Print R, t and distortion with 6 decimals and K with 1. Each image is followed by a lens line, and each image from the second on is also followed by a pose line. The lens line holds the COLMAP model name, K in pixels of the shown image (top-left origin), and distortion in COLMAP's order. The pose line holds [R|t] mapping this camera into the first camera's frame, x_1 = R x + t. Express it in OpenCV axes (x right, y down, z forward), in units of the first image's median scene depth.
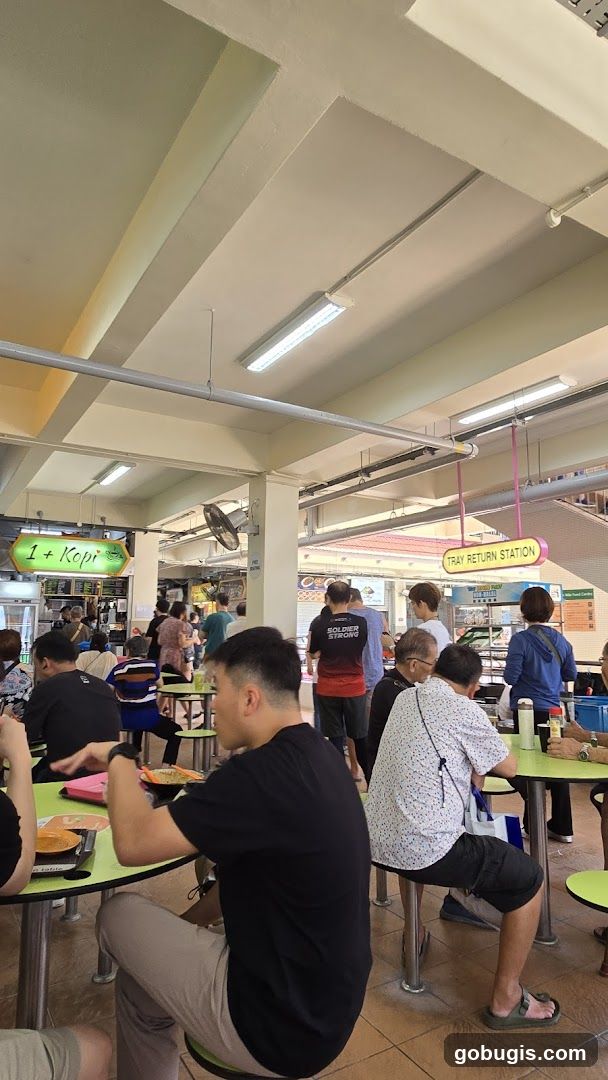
lens RADIAL K [[640.0, 0, 304.0], [0, 640.0, 540.0], [0, 0, 1]] dist [0.000404, 0.000037]
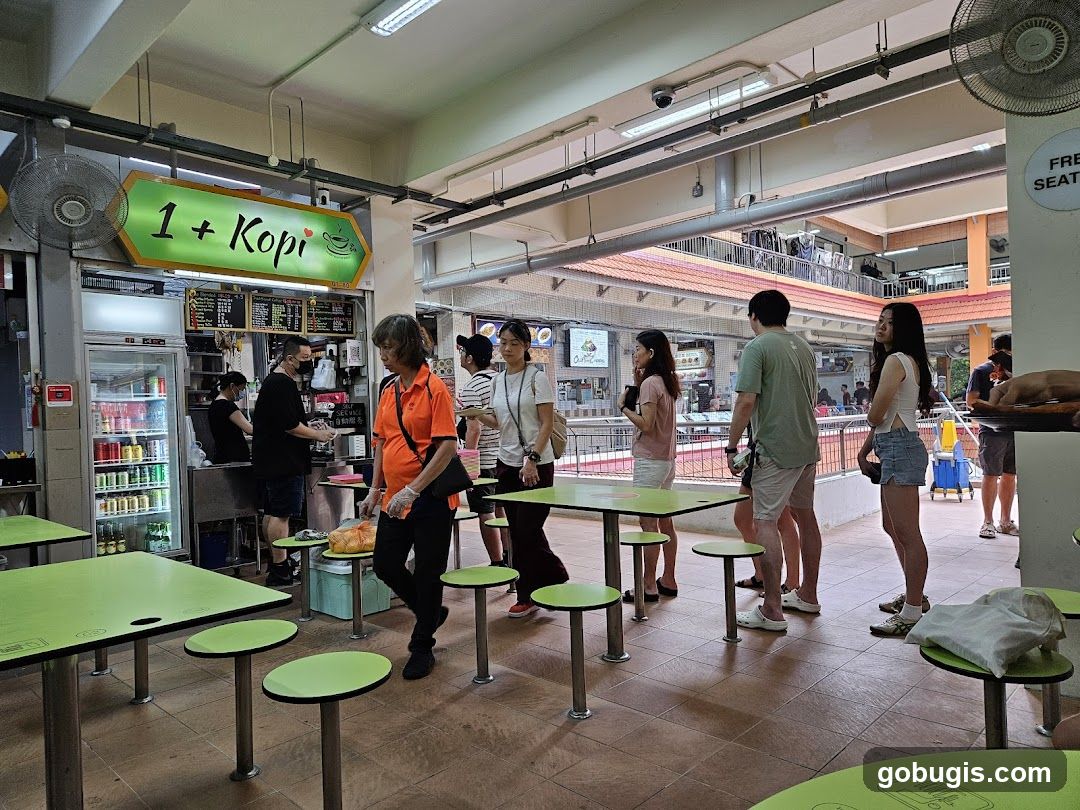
lens RADIAL K [[744.7, 0, 540.0], [0, 744.7, 405.0], [0, 0, 1]] dist [0.031517, -0.001104]
pose [[0.966907, -0.037874, 0.252300, -0.300684], [0.005241, 0.991660, 0.128778, 0.071694], [-0.255074, -0.123194, 0.959042, 0.433614]]
